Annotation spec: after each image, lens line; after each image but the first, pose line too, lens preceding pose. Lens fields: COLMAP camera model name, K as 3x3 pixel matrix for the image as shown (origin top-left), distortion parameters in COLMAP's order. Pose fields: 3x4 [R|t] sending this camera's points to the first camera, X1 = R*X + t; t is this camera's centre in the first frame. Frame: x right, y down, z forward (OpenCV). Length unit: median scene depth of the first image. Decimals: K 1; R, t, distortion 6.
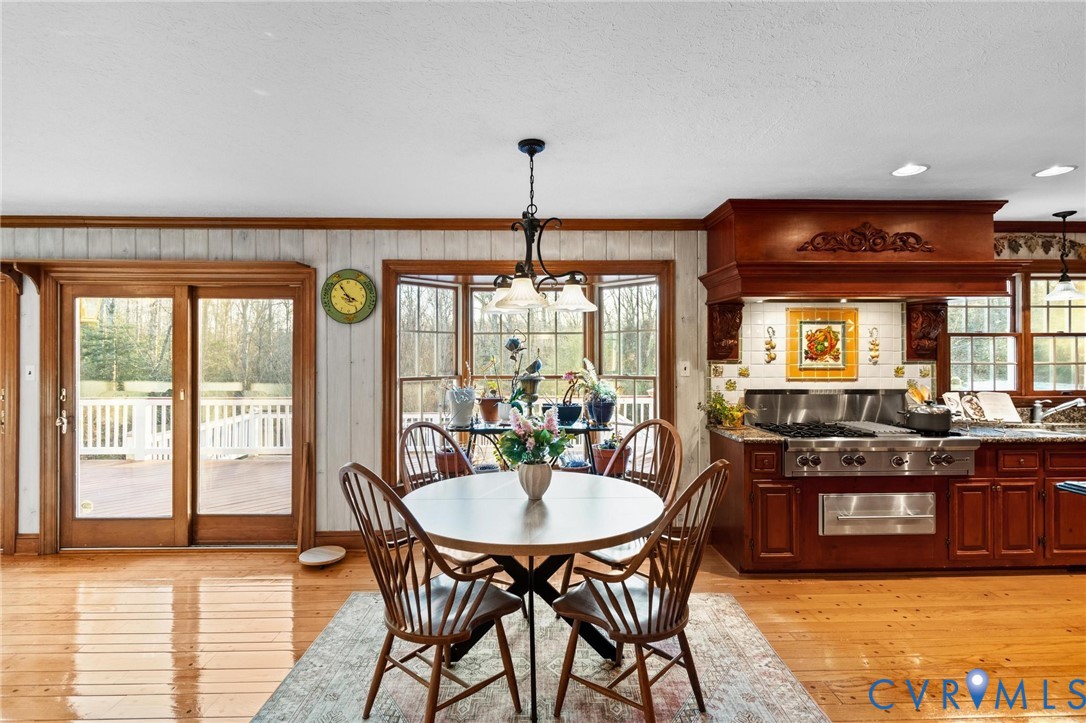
lens RADIAL K [[539.9, 0, 541.9], [0, 539.9, 353.2], [0, 0, 1]] dist [-0.000190, 0.000560]
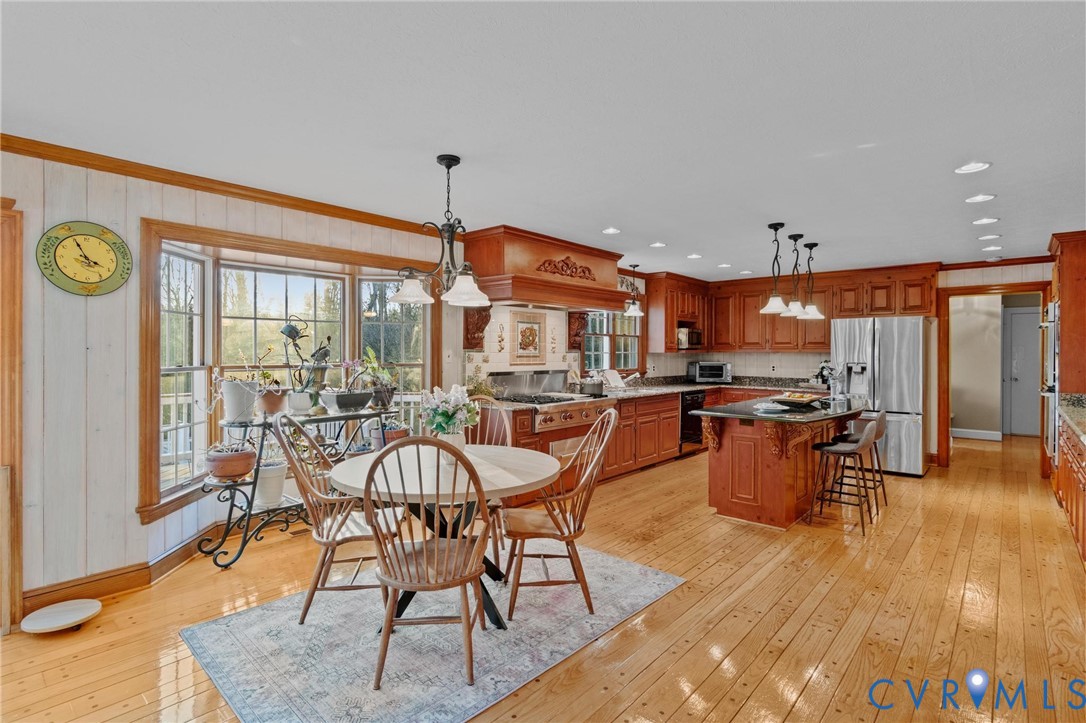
lens RADIAL K [[535.7, 0, 533.0], [0, 535.7, 353.5], [0, 0, 1]] dist [0.000866, -0.000521]
pose [[0.688814, 0.002554, 0.724934, -0.466999], [-0.010034, 0.999932, 0.006011, 0.013882], [-0.724869, -0.011414, 0.688792, 0.049492]]
